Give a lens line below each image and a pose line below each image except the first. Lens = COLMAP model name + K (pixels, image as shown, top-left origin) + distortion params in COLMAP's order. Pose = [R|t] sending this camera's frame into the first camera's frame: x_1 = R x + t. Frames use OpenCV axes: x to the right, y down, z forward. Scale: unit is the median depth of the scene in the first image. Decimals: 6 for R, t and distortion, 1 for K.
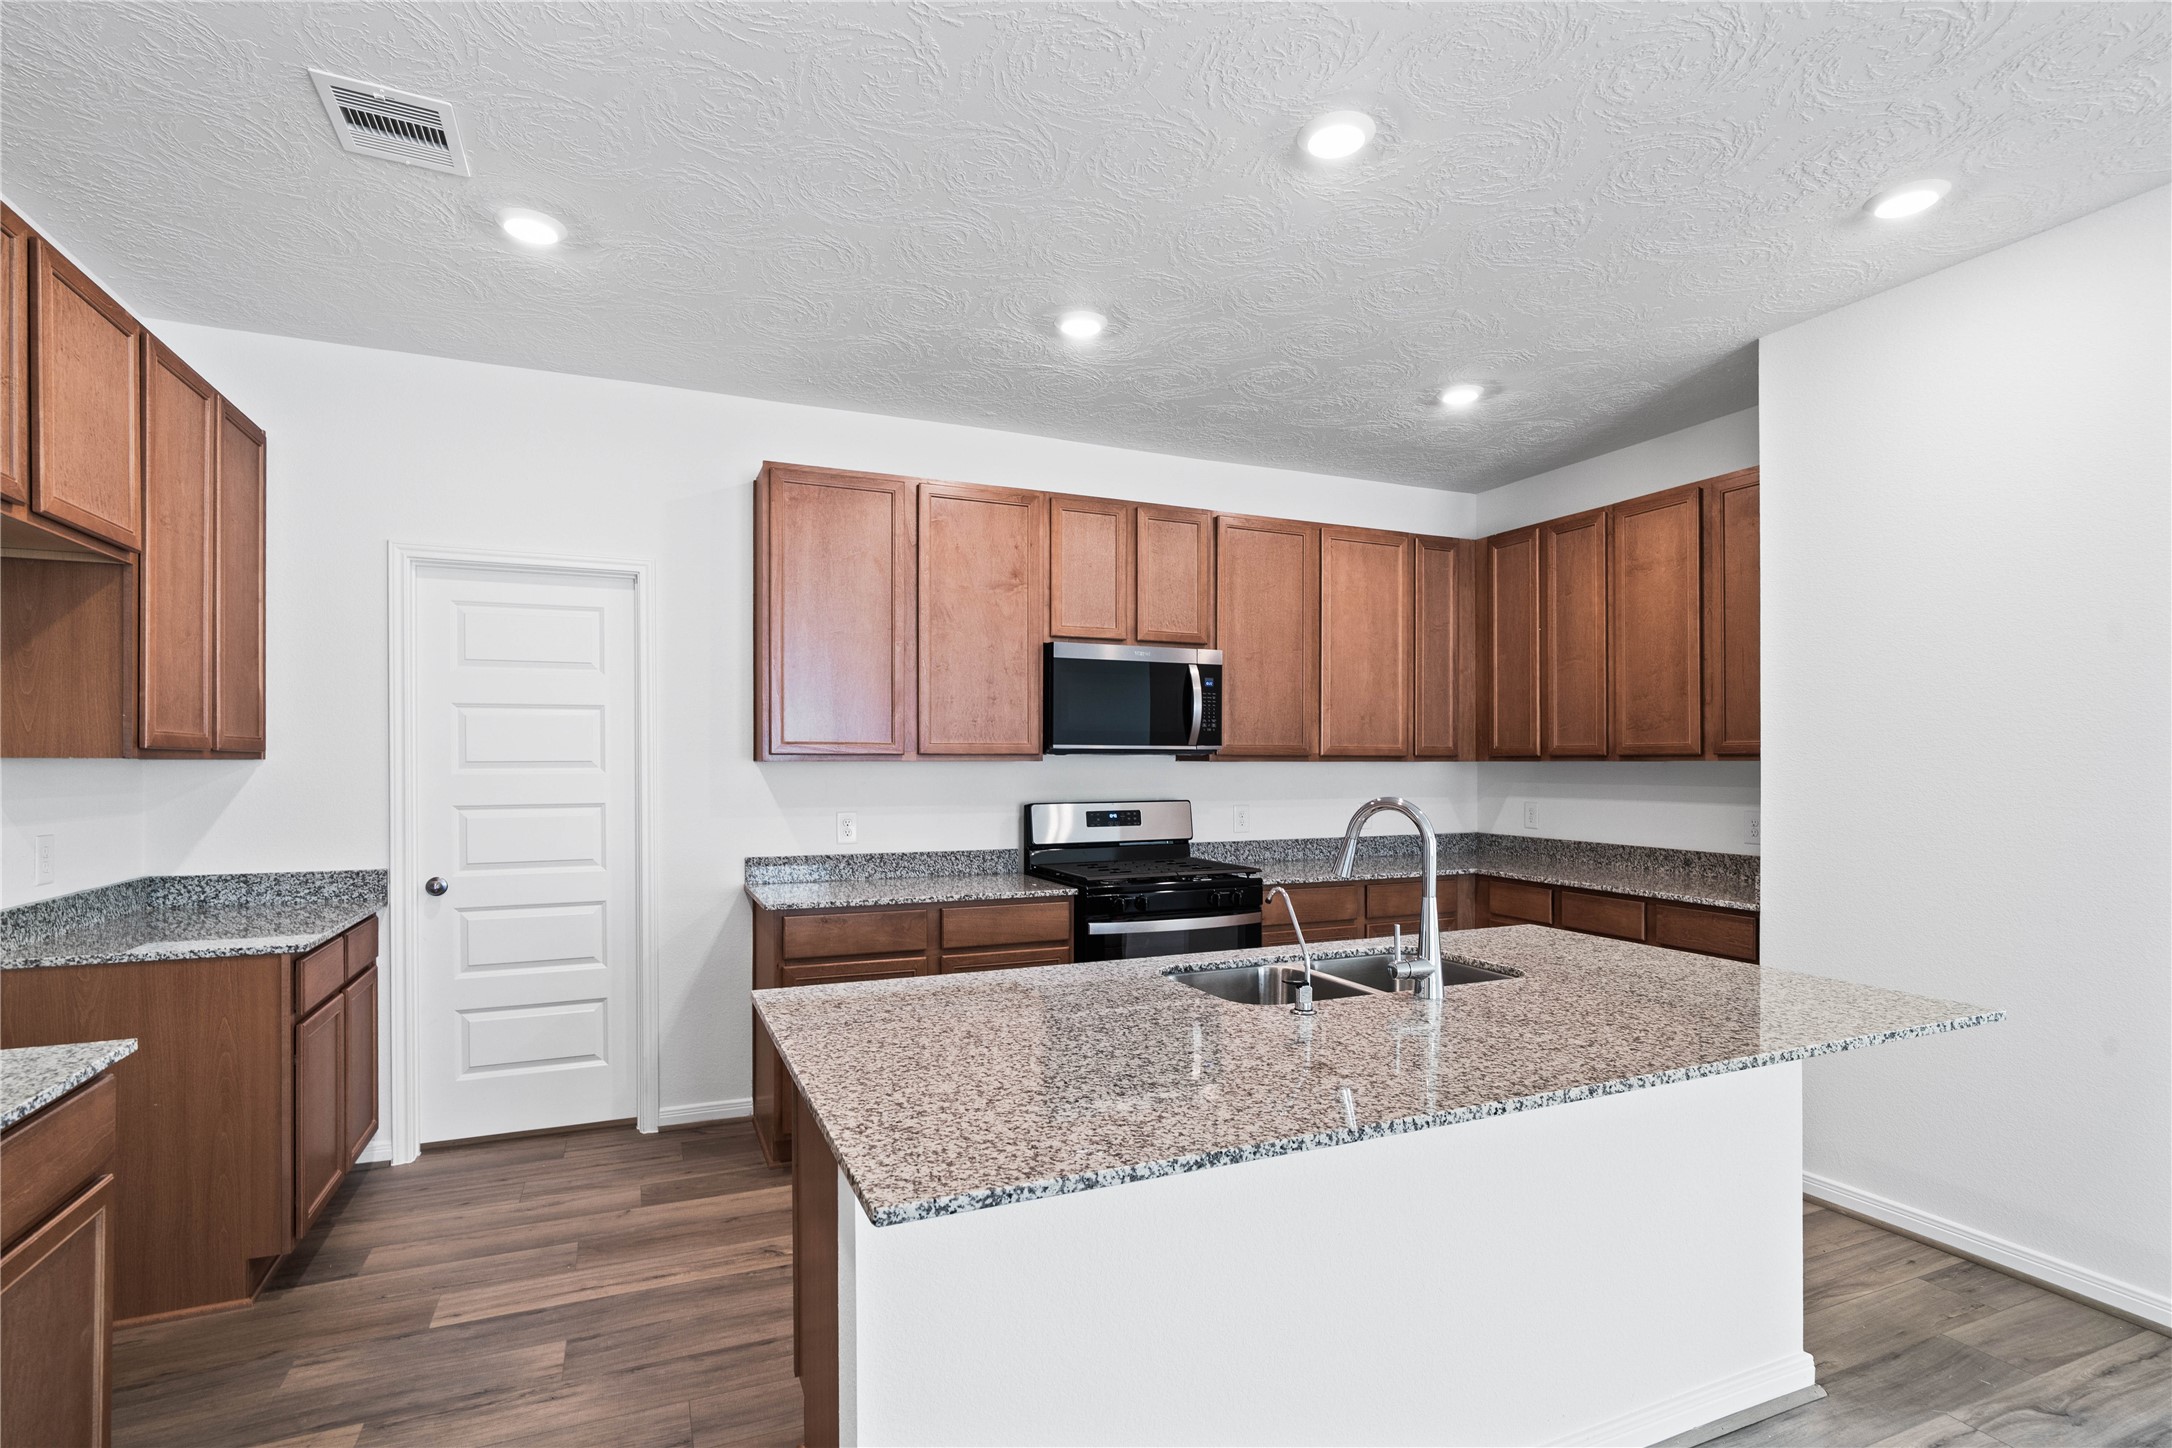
lens RADIAL K [[1019.8, 0, 1047.1], [0, 1019.8, 763.9], [0, 0, 1]] dist [-0.016148, 0.006308]
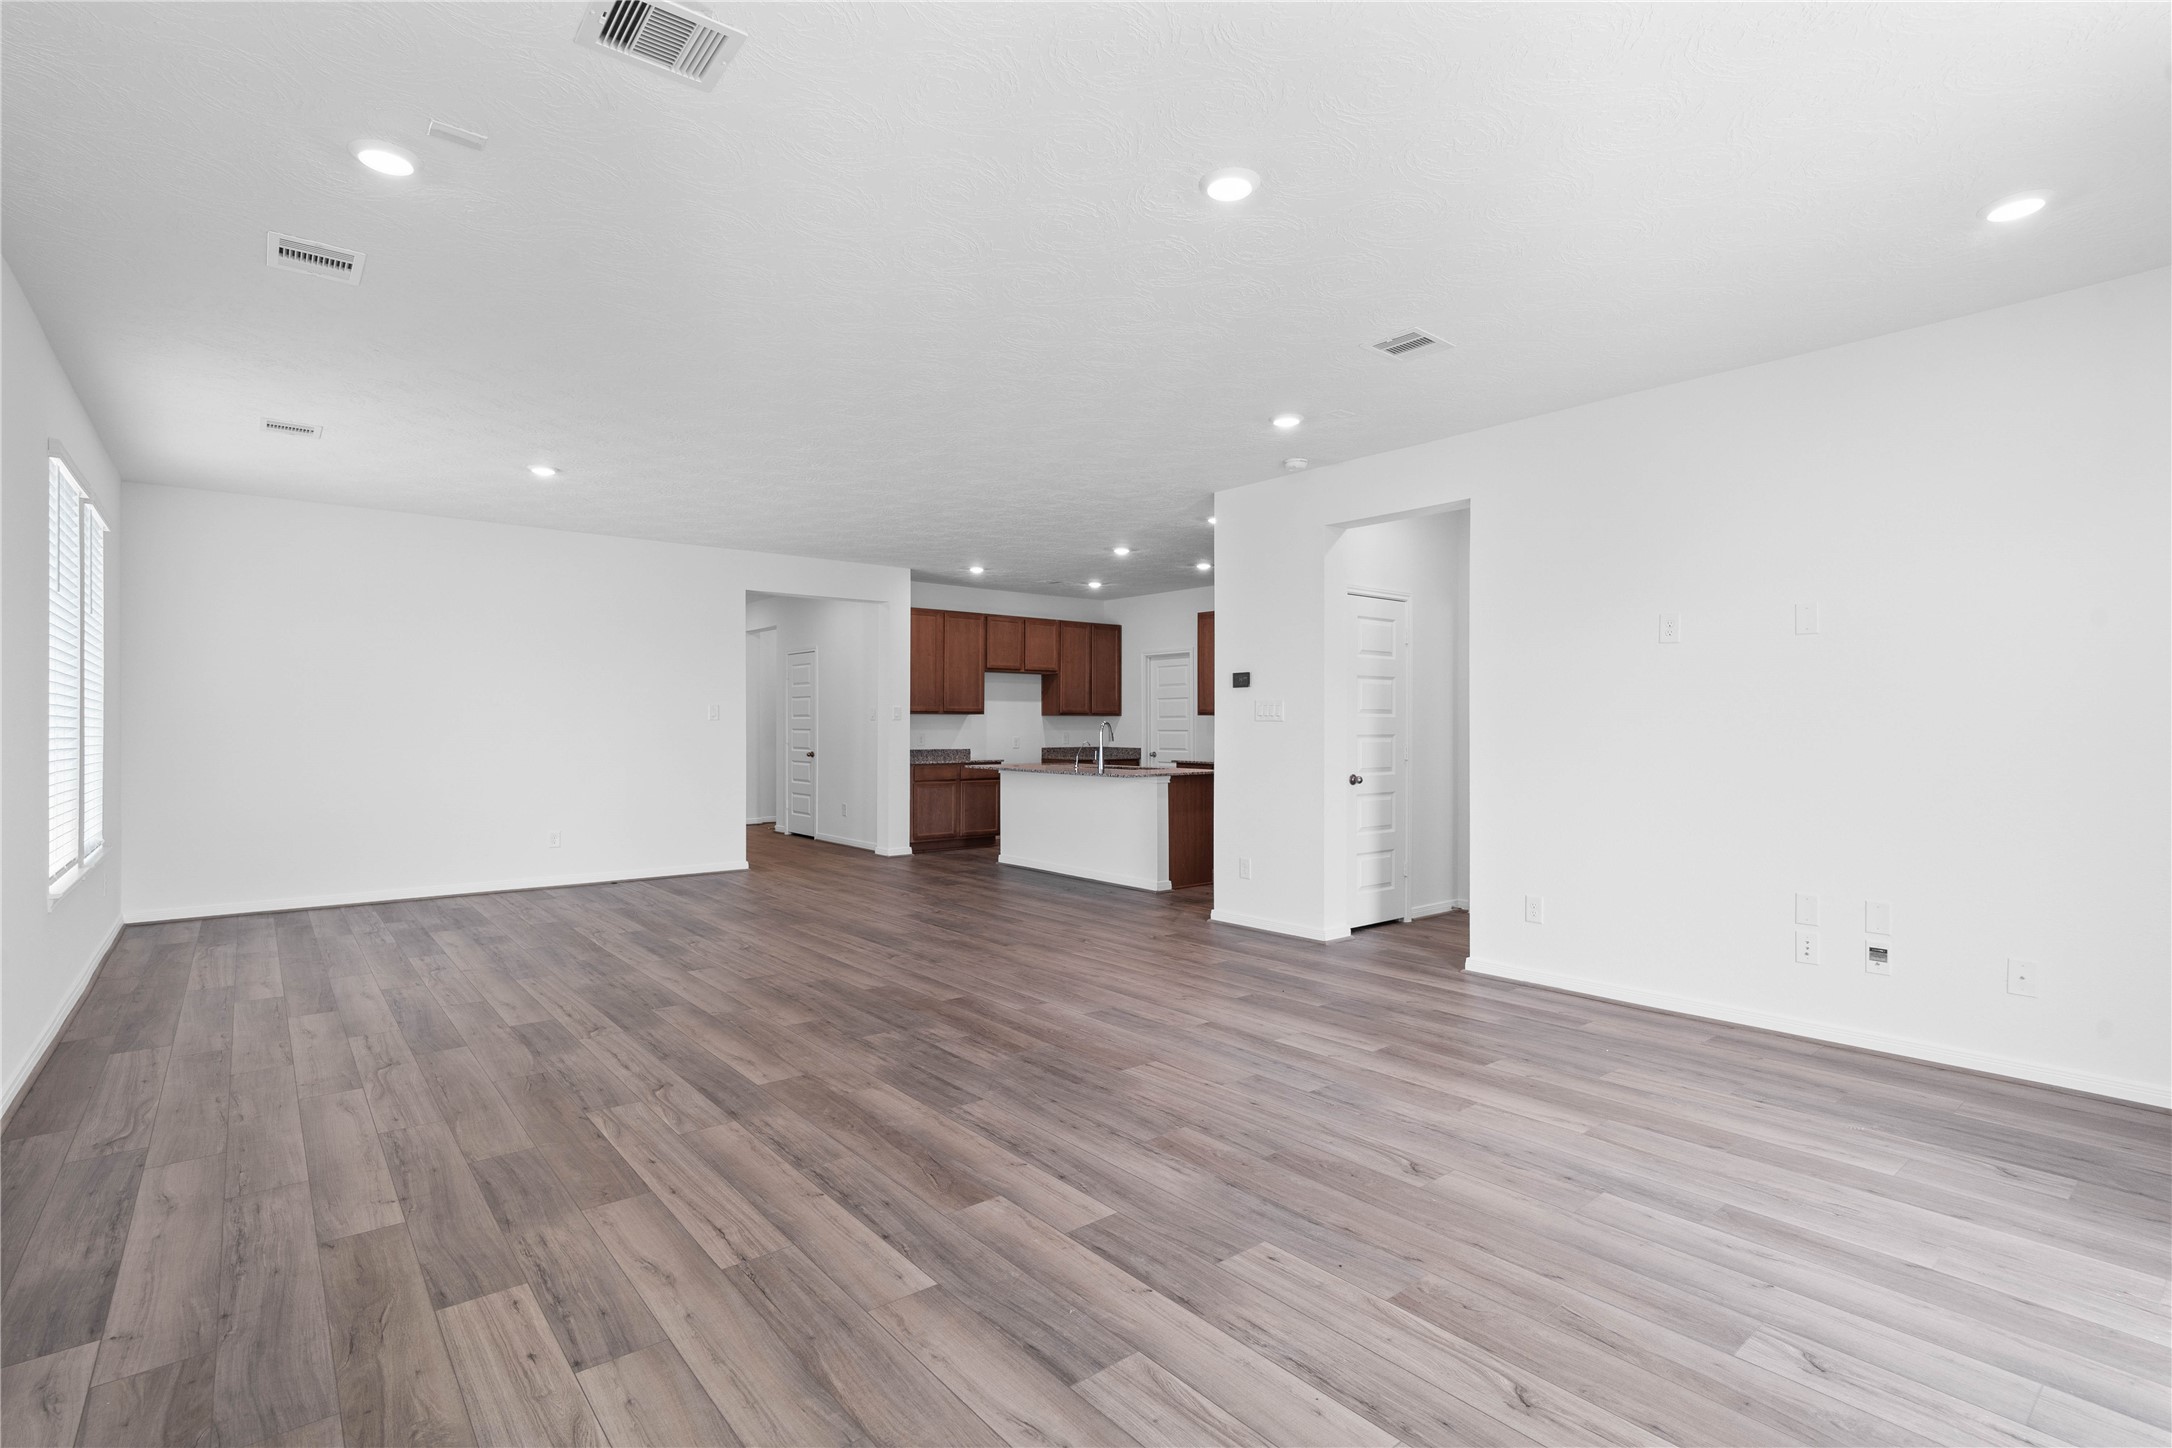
lens RADIAL K [[1019.8, 0, 1072.1], [0, 1019.8, 731.1], [0, 0, 1]] dist [-0.016148, 0.006308]
pose [[0.274149, 0.004708, -0.961676, 2.385376], [-0.003749, 0.999986, 0.003827, 0.031695], [0.961680, 0.002556, 0.274163, -0.144160]]
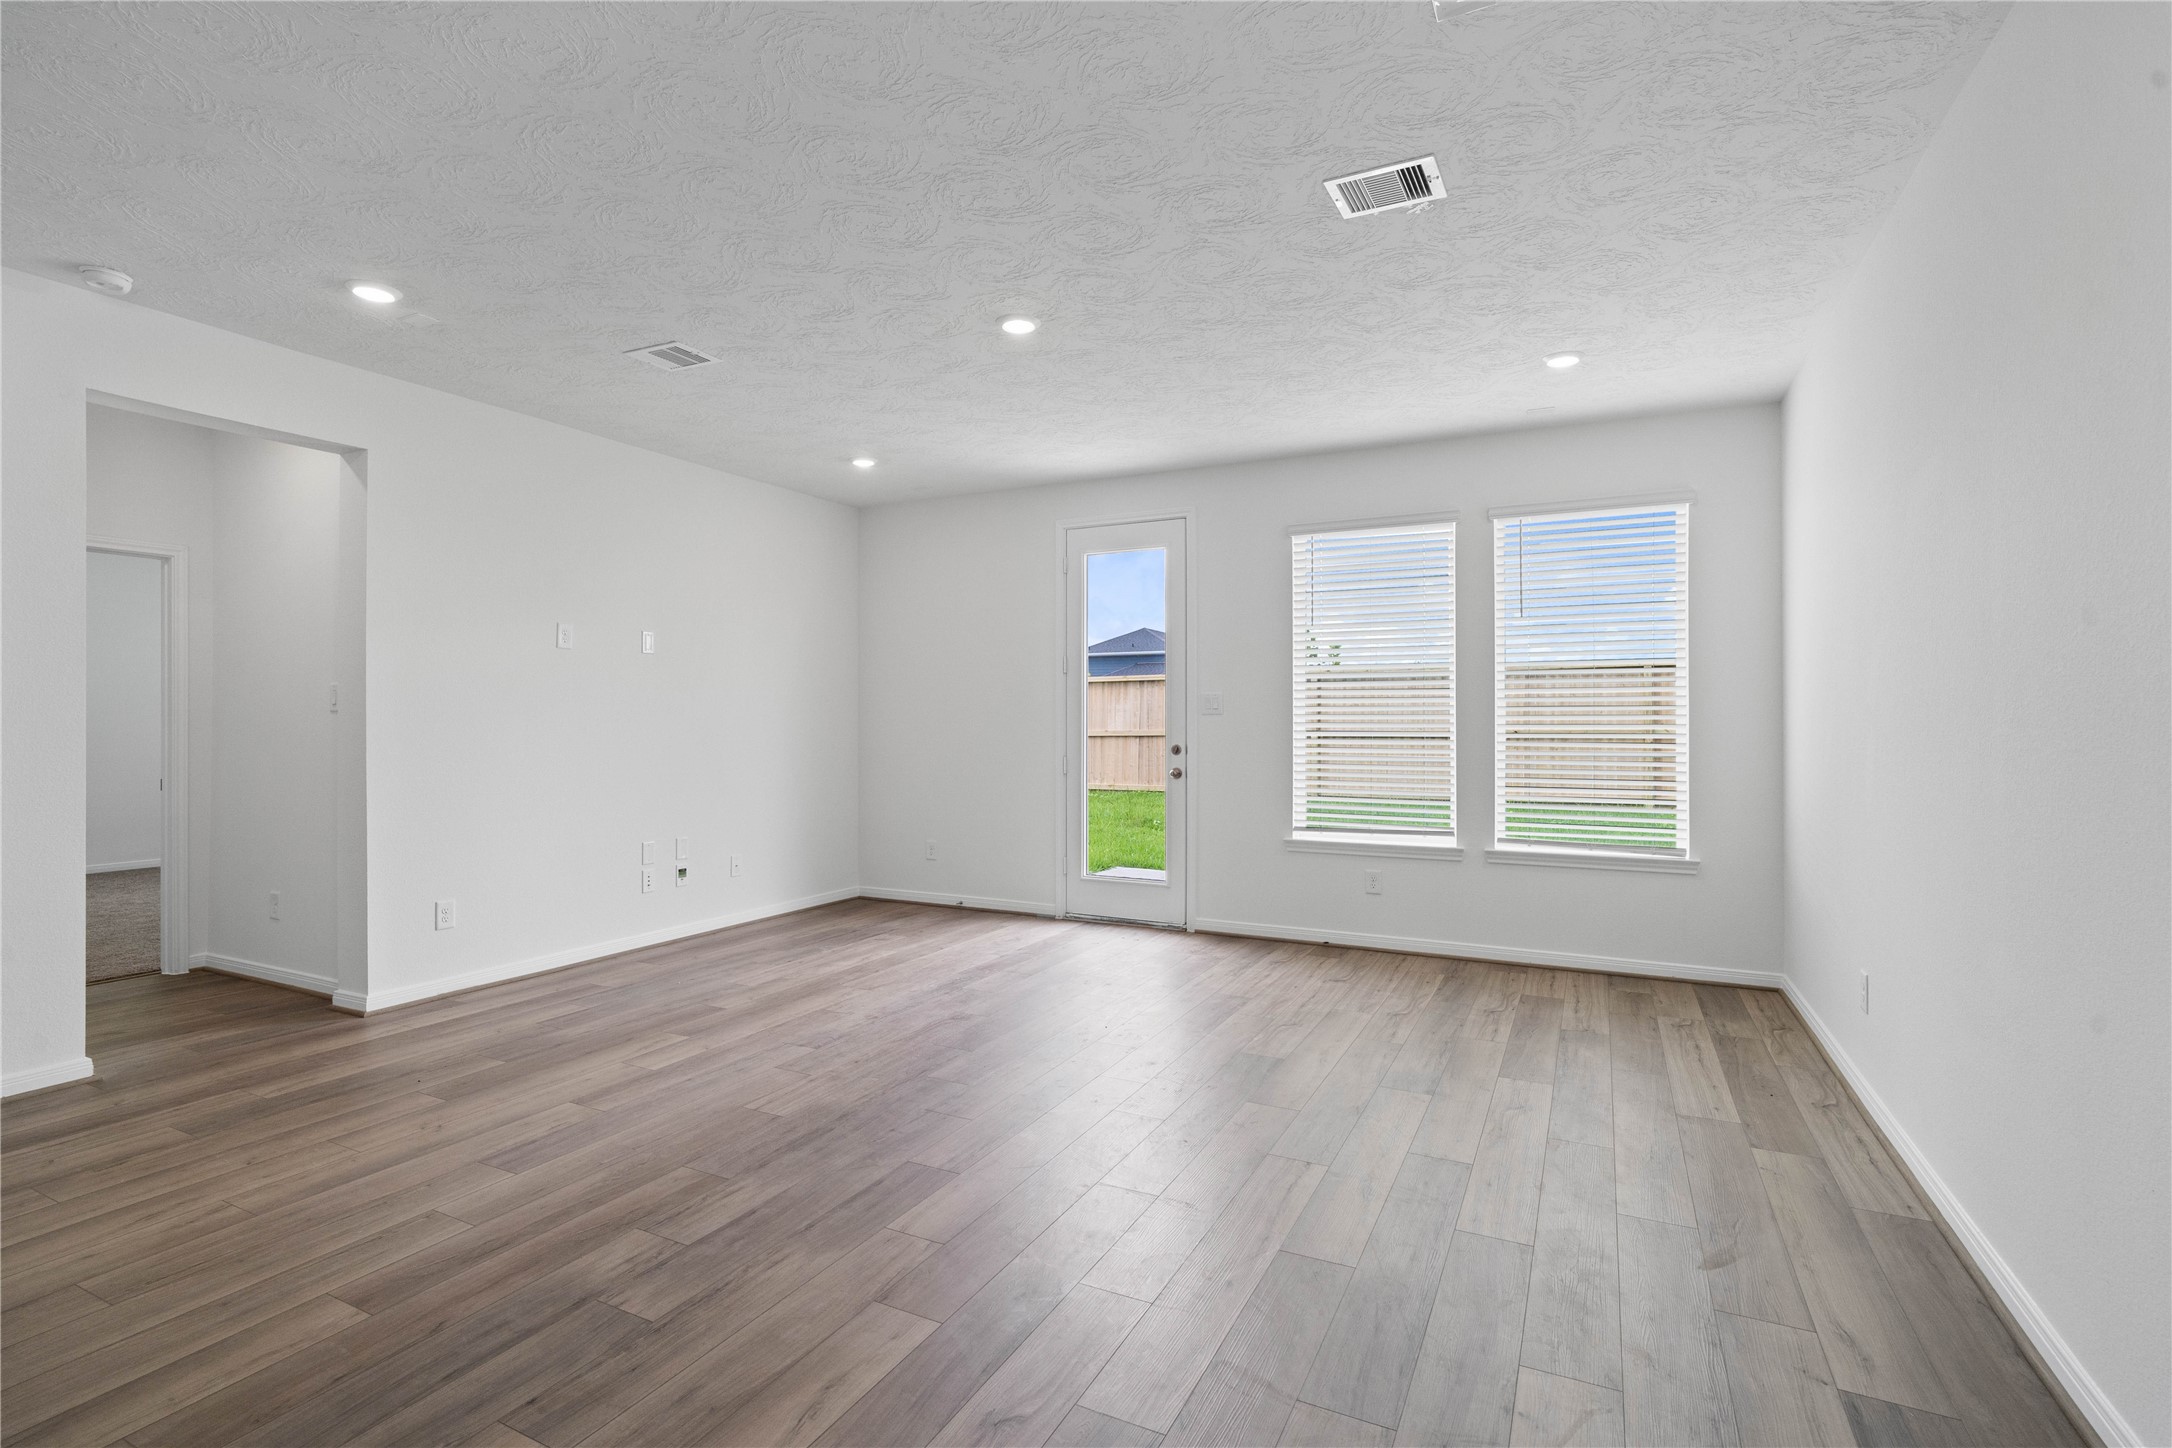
lens RADIAL K [[1019.8, 0, 1071.6], [0, 1019.8, 708.0], [0, 0, 1]] dist [-0.016148, 0.006308]
pose [[0.773831, 0.007373, 0.633350, 1.090309], [0.001104, 0.999915, -0.012989, 0.029715], [-0.633392, 0.010751, 0.773757, -0.653137]]
